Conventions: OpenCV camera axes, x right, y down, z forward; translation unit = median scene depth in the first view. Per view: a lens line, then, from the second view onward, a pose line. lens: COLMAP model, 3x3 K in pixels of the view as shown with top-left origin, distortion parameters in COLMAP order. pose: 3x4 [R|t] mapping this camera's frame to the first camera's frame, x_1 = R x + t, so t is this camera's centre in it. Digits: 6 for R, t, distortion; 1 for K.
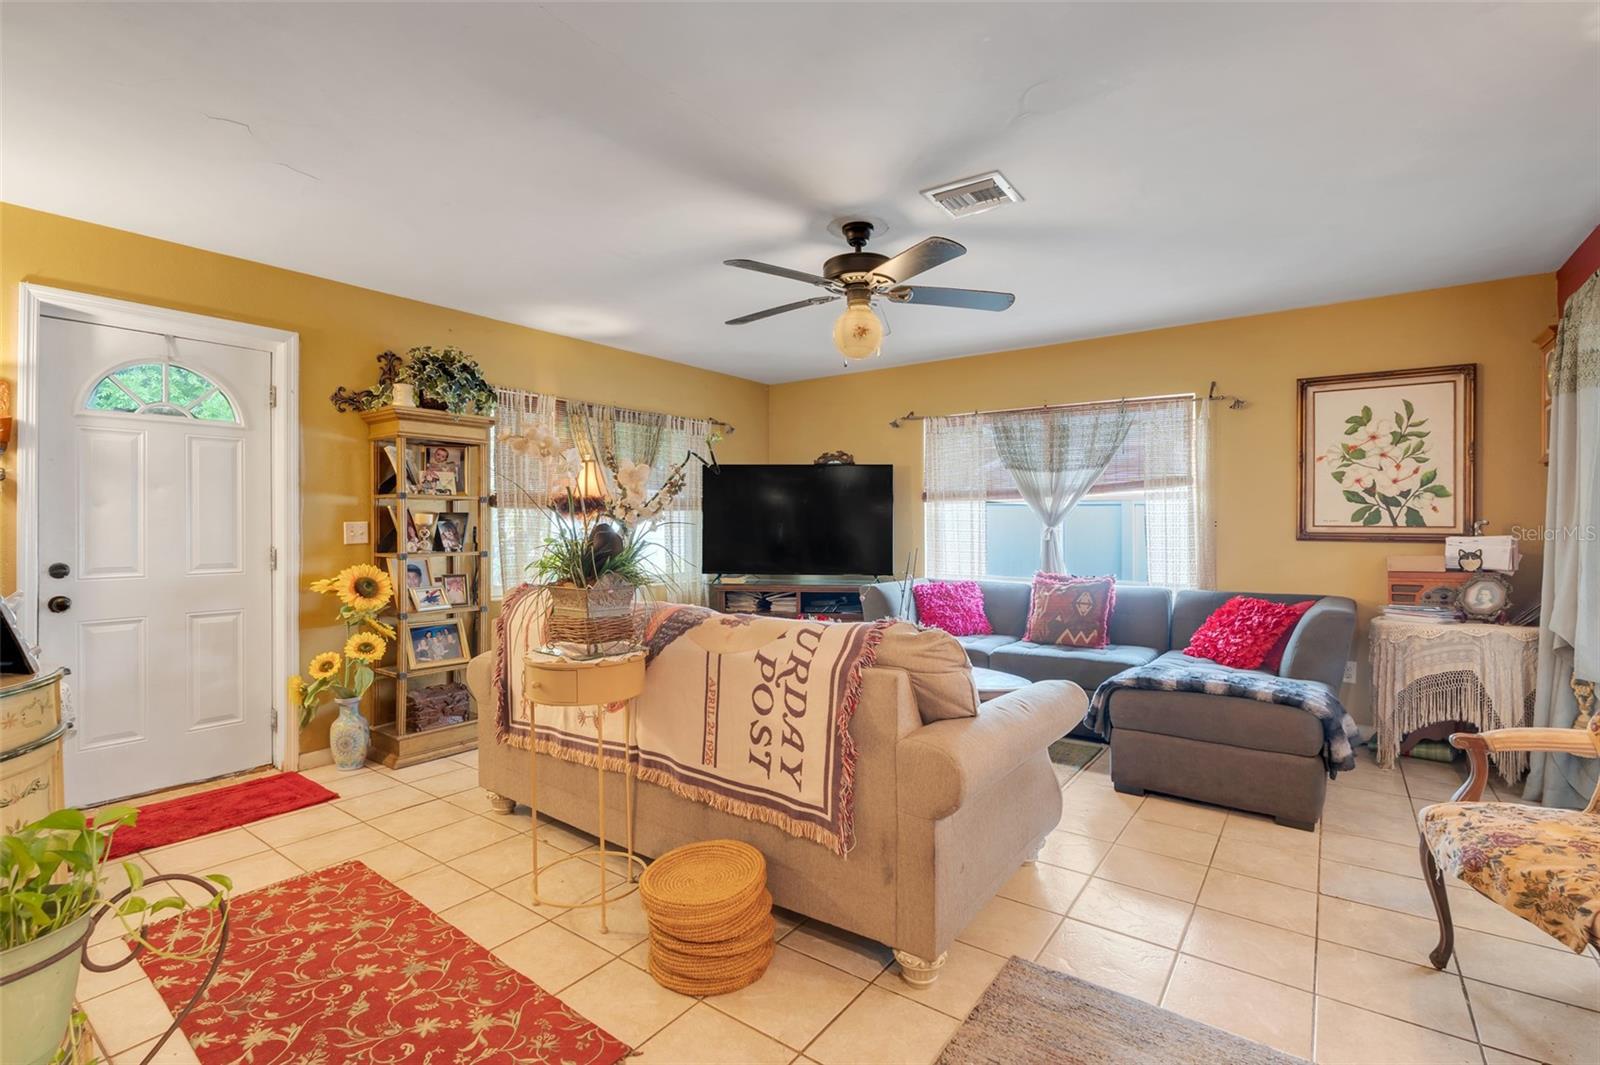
lens RADIAL K [[741.1, 0, 796.2], [0, 741.1, 529.8], [0, 0, 1]] dist [-0.013596, 0.000117]
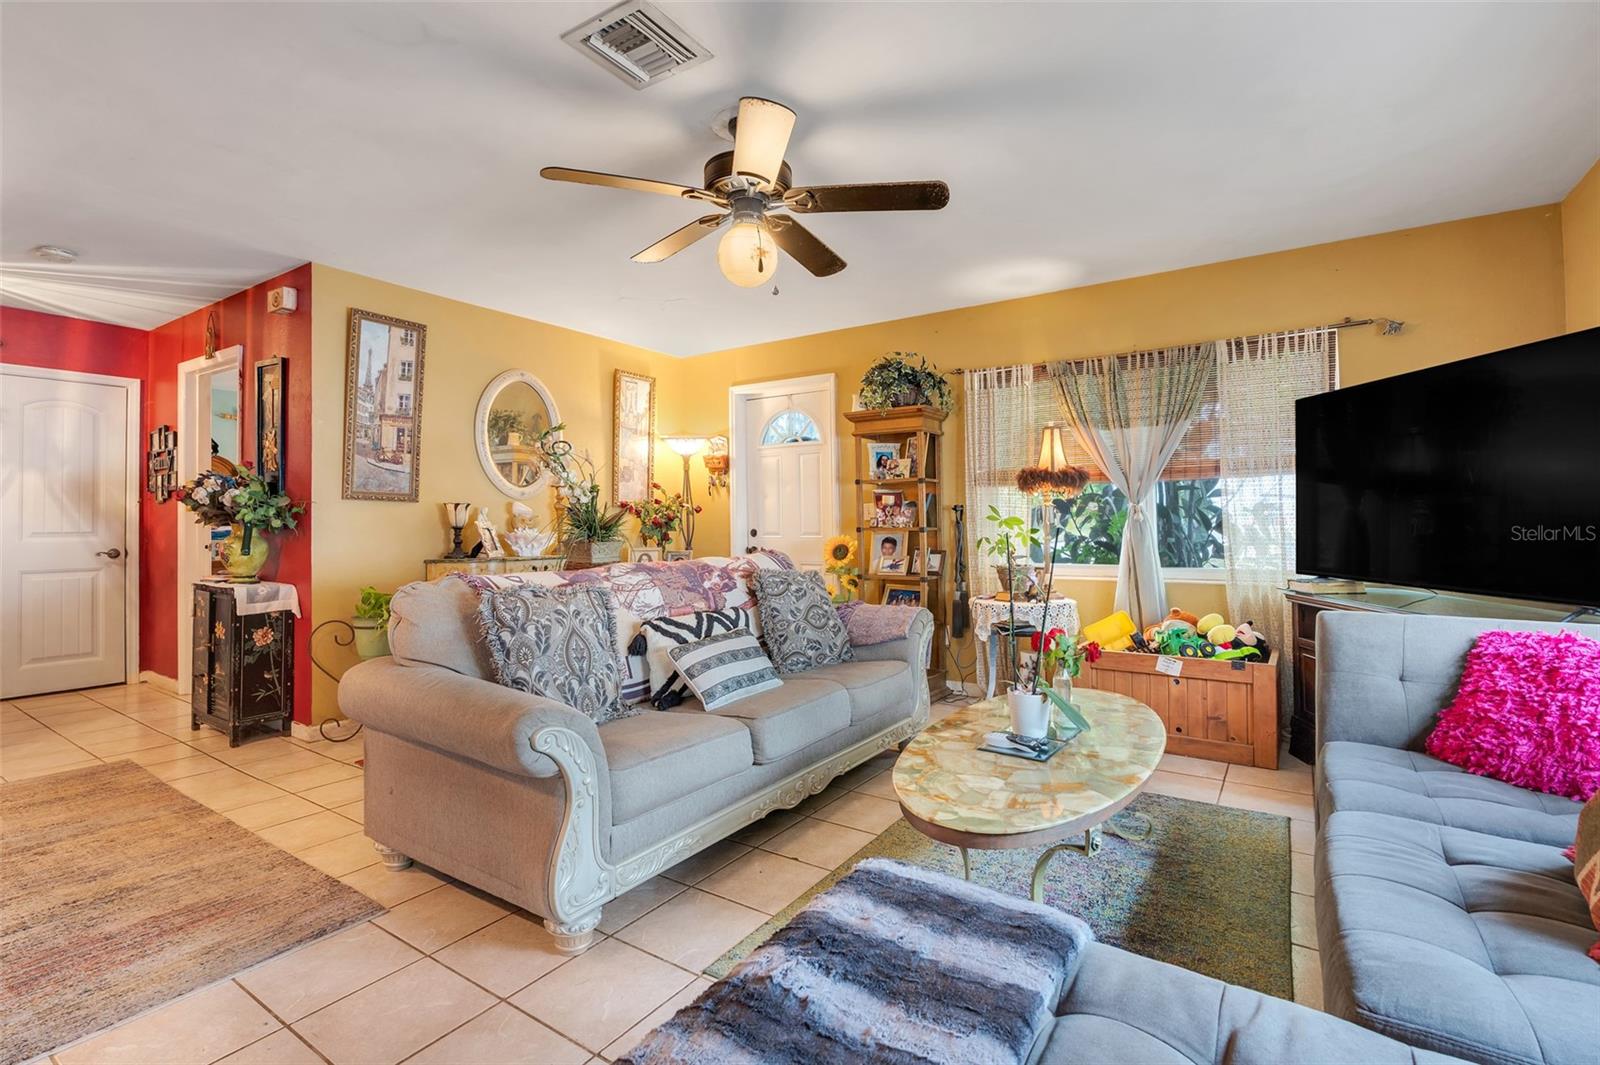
lens RADIAL K [[741.1, 0, 799.3], [0, 741.1, 521.1], [0, 0, 1]] dist [-0.013596, 0.000117]
pose [[0.040580, 0.000092, -0.999176, 0.656060], [0.002086, 0.999998, 0.000177, 0.018330], [0.999174, -0.002092, 0.040580, 0.749948]]
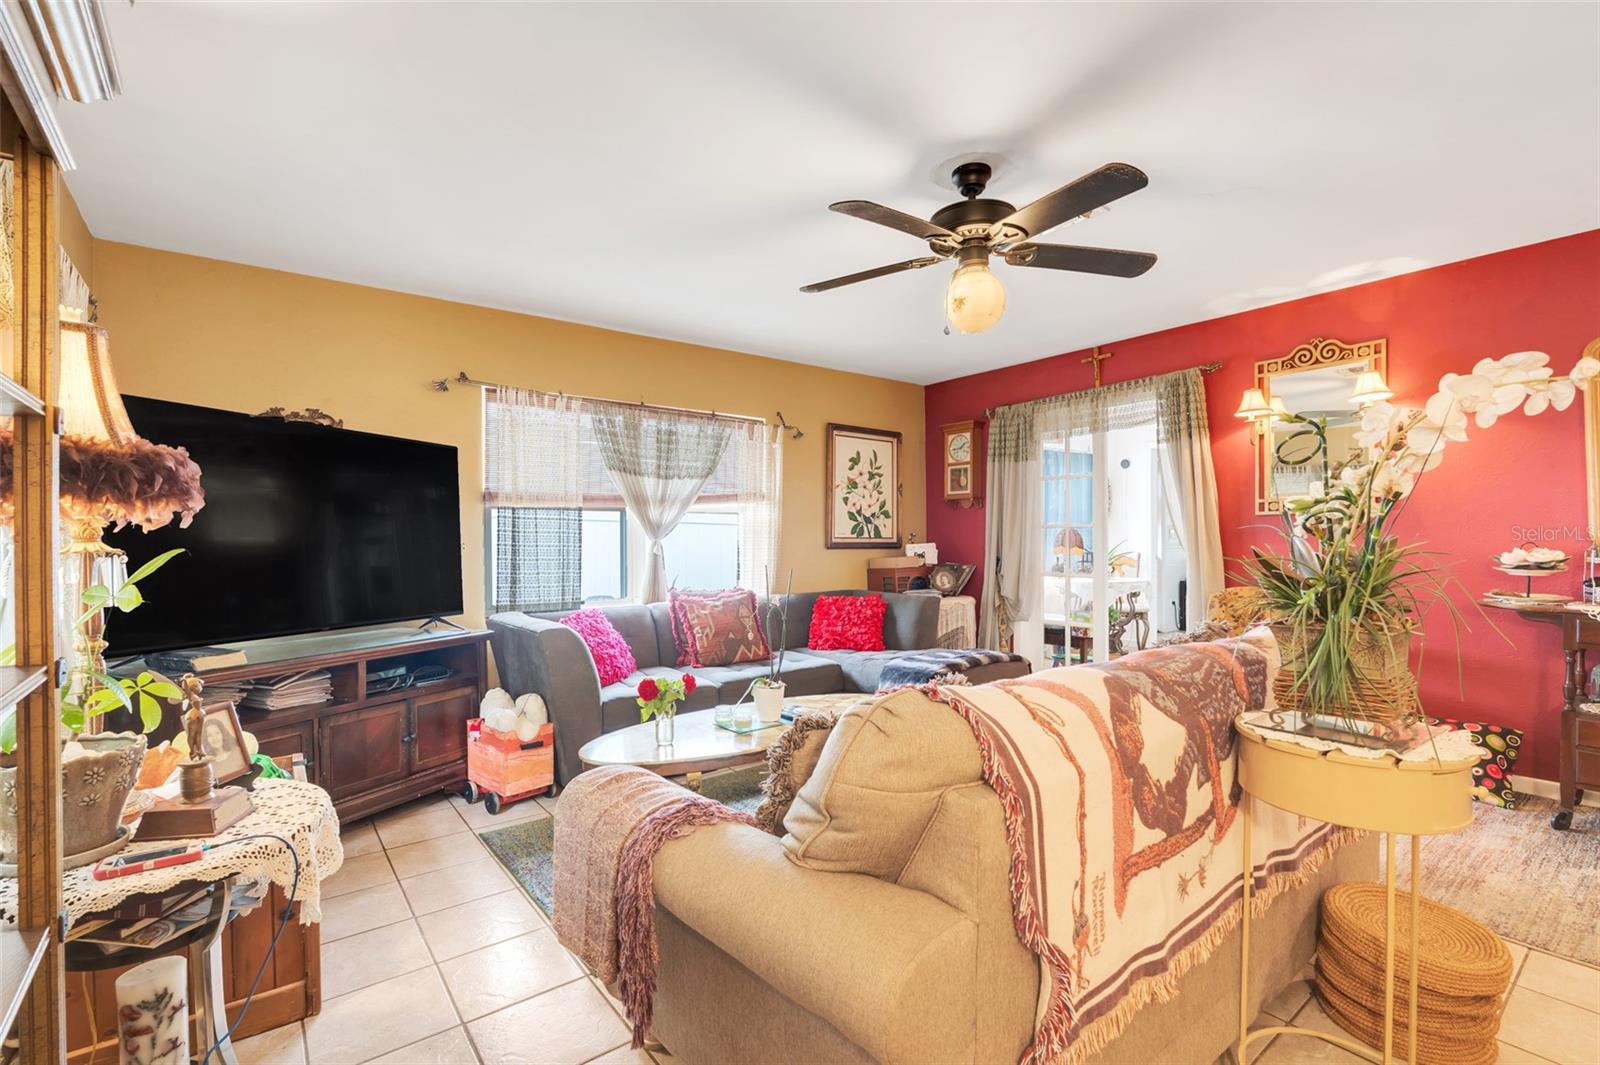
lens RADIAL K [[720.2, 0, 802.4], [0, 720.2, 539.8], [0, 0, 1]] dist [-0.012503, 0.000453]
pose [[0.274912, -0.001892, 0.961467, -0.542965], [0.012350, 0.999923, -0.001564, -0.000070], [-0.961390, 0.012305, 0.274914, 0.712245]]
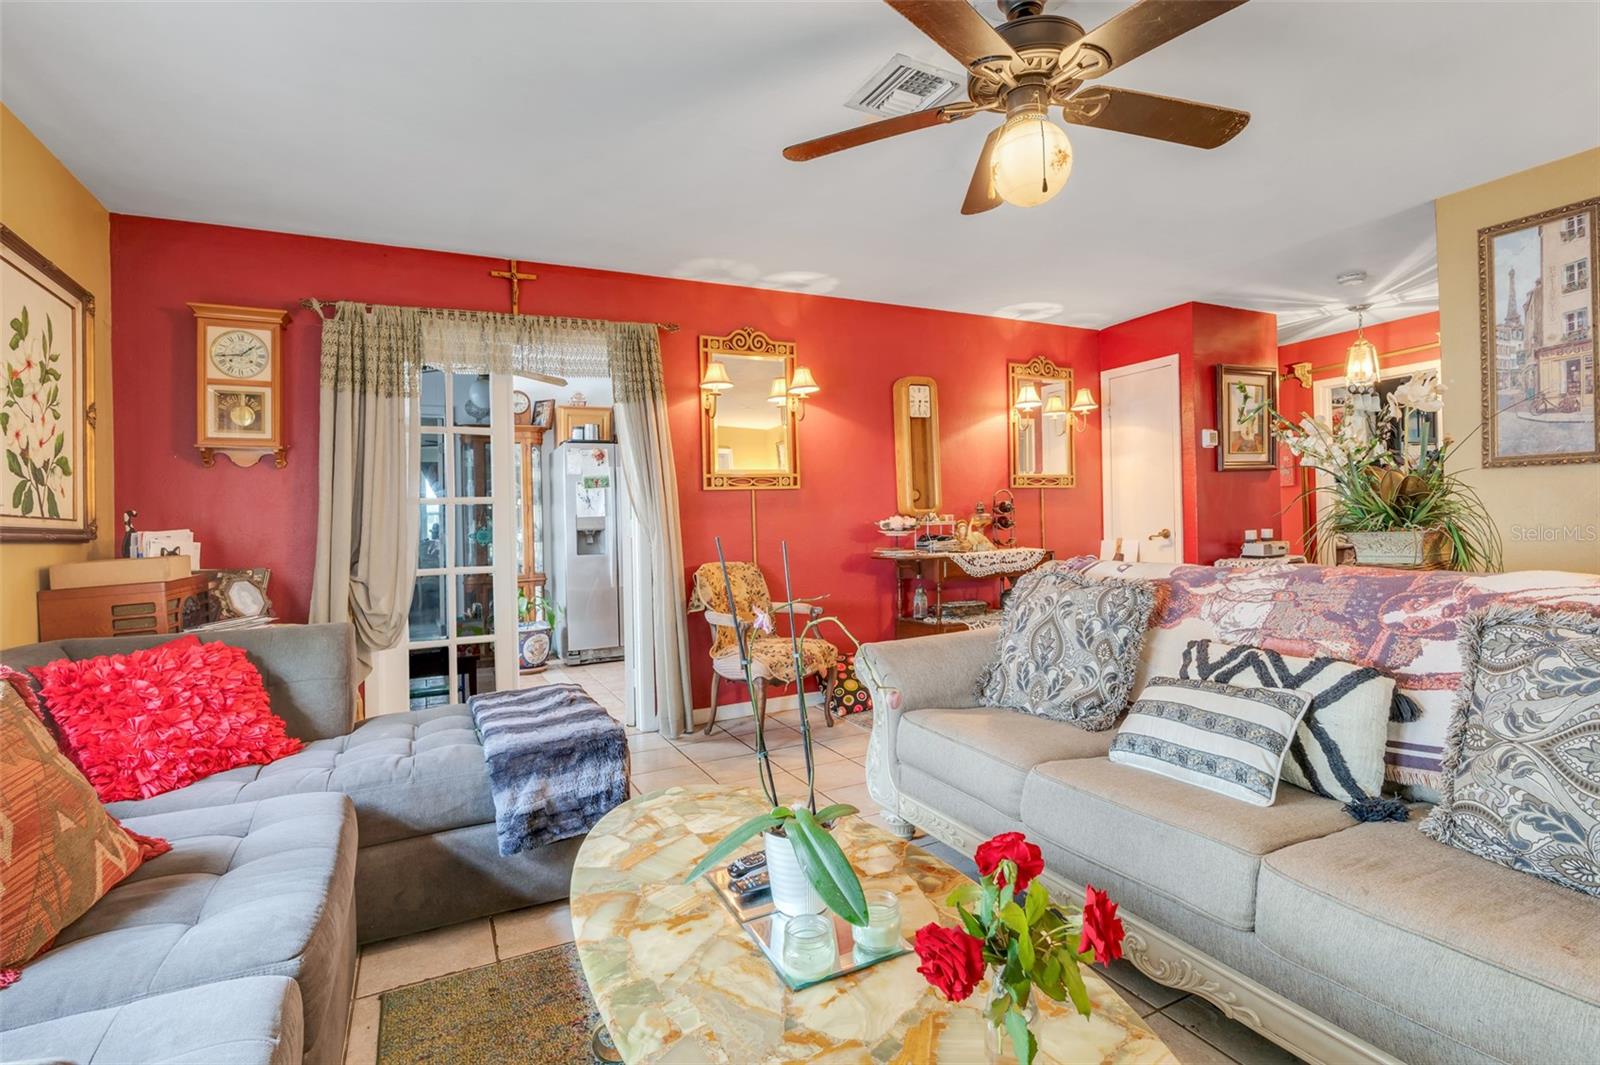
lens RADIAL K [[741.1, 0, 801.7], [0, 741.1, 526.1], [0, 0, 1]] dist [-0.013596, 0.000117]
pose [[-0.889314, 0.028667, 0.456398, -0.014970], [0.034900, 0.999377, 0.005232, 0.020105], [-0.455964, 0.020581, -0.889760, 1.201516]]
